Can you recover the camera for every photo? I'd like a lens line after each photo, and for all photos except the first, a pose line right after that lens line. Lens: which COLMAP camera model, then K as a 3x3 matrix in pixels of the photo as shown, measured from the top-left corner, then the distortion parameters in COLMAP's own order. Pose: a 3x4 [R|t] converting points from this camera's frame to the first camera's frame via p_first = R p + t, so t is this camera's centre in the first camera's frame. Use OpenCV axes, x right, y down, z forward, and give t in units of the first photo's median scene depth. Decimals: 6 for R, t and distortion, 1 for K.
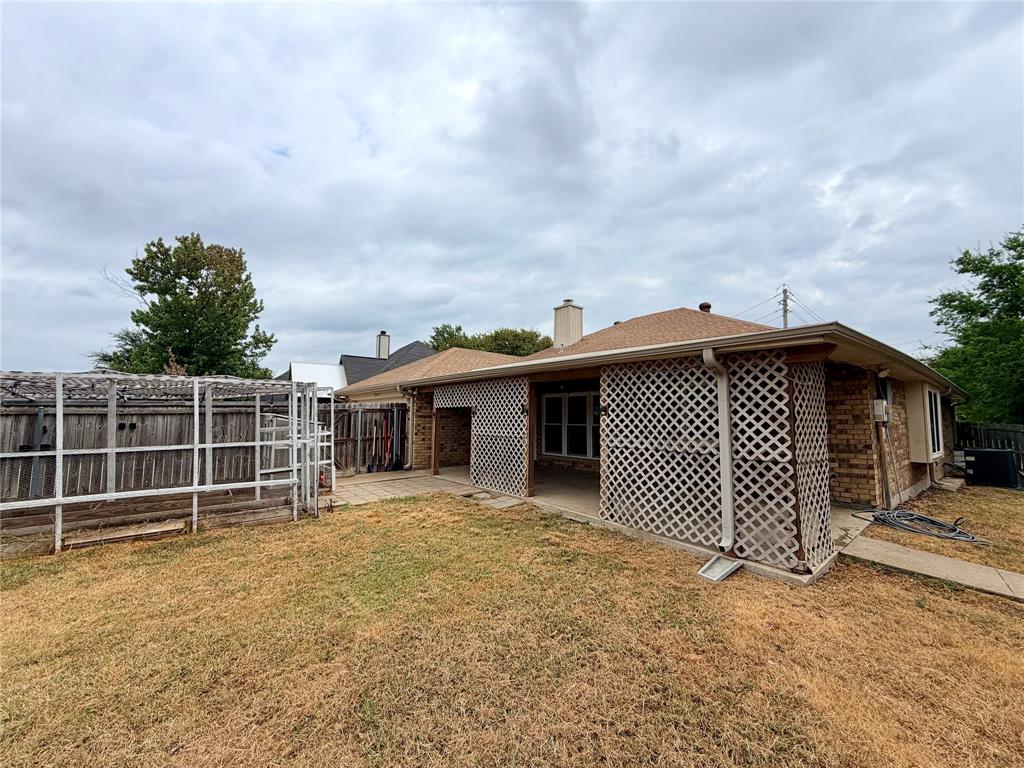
lens RADIAL K [[411.4, 0, 512.0], [0, 411.4, 384.0], [0, 0, 1]] dist [0.003612, 0.000273]
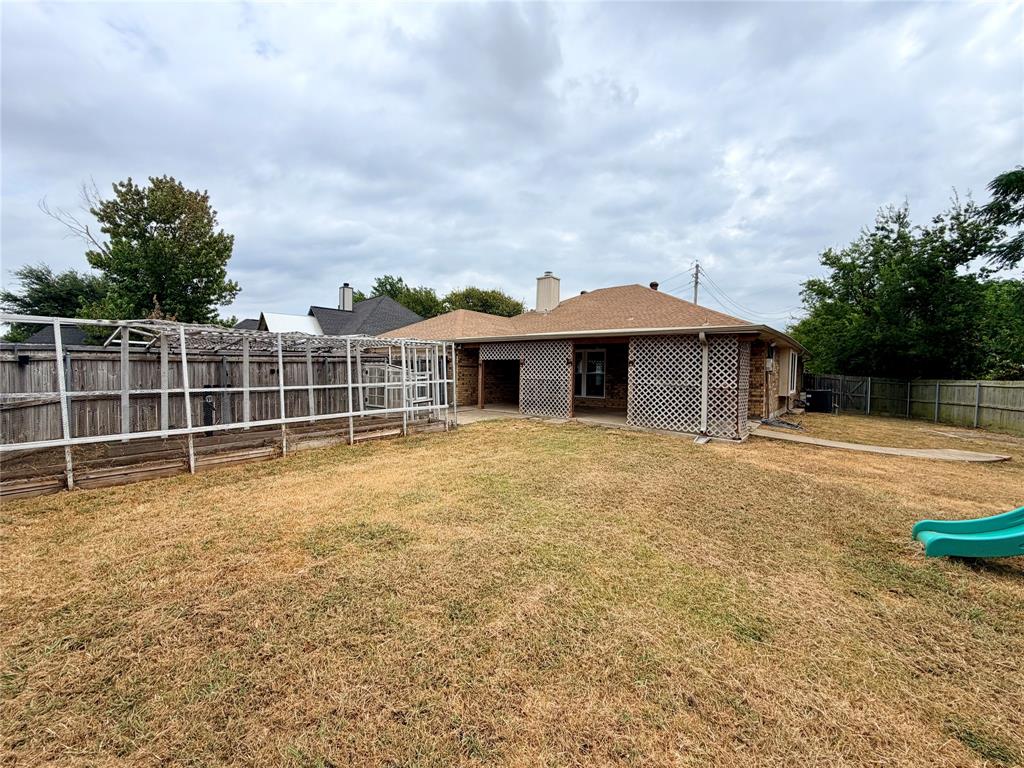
lens RADIAL K [[411.4, 0, 512.0], [0, 411.4, 384.0], [0, 0, 1]] dist [0.003612, 0.000273]
pose [[0.979396, -0.000049, 0.201950, -0.652345], [-0.023550, 0.993150, 0.114449, -0.035676], [-0.200572, -0.116847, 0.972686, -0.607090]]
